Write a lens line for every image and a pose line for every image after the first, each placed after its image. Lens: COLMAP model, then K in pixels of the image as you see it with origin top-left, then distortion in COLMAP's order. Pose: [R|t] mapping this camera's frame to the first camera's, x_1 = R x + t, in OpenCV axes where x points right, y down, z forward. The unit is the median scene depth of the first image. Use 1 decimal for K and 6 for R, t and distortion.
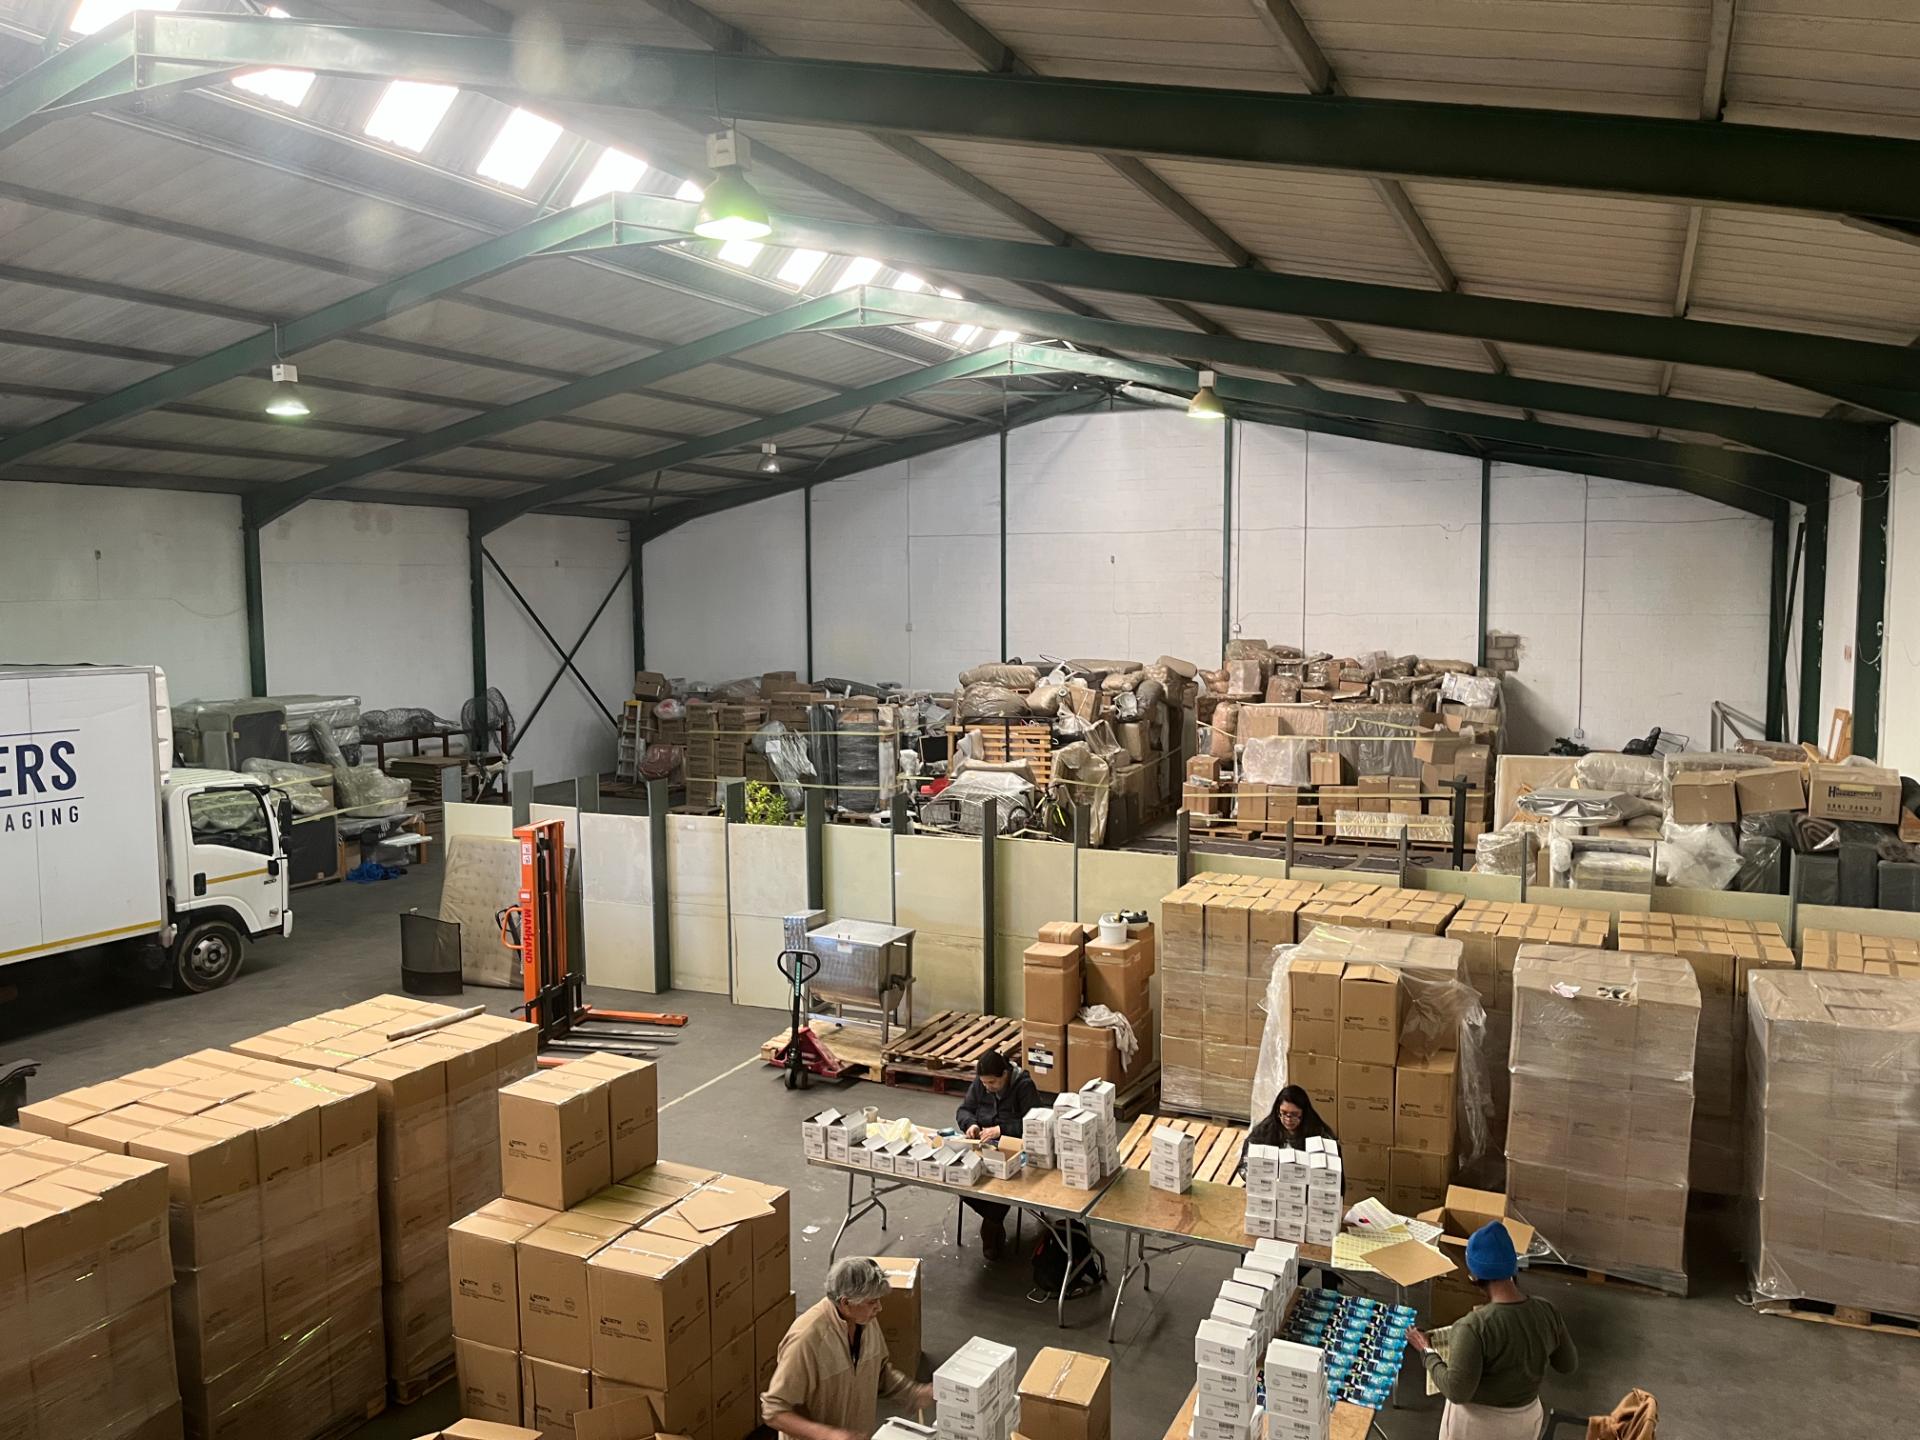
lens RADIAL K [[1444.9, 0, 965.2], [0, 1444.9, 722.3], [0, 0, 1]] dist [0.065411, -0.088579]
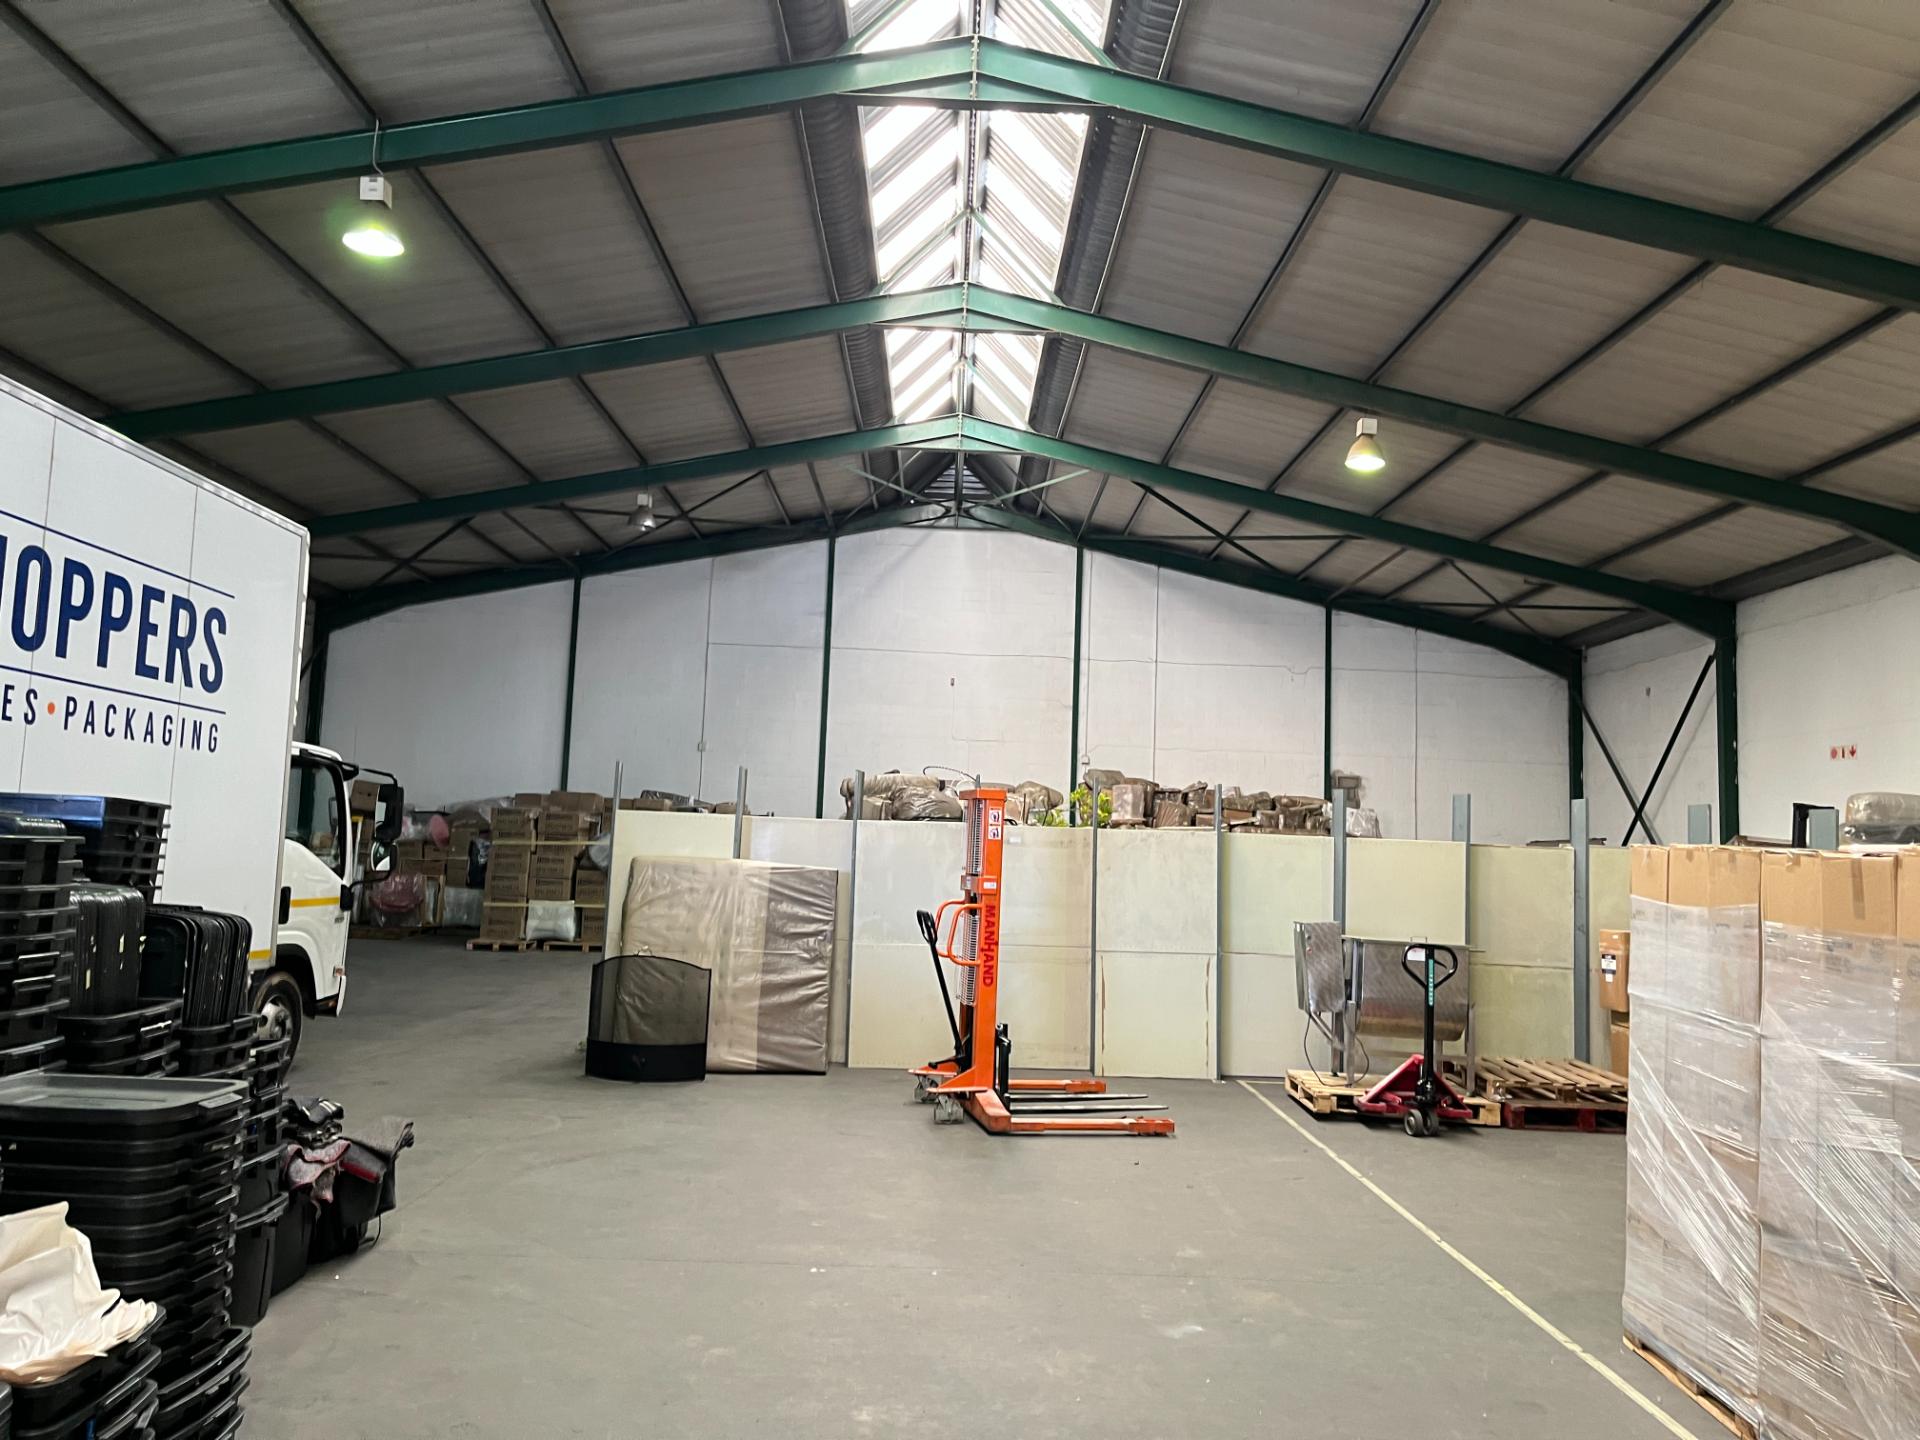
lens RADIAL K [[1444.9, 0, 965.2], [0, 1444.9, 722.3], [0, 0, 1]] dist [0.065411, -0.088579]
pose [[0.906331, 0.075157, 0.415832, -0.641812], [-0.002439, 0.984970, -0.172705, 0.171171], [-0.422562, 0.155514, 0.892892, 0.401564]]
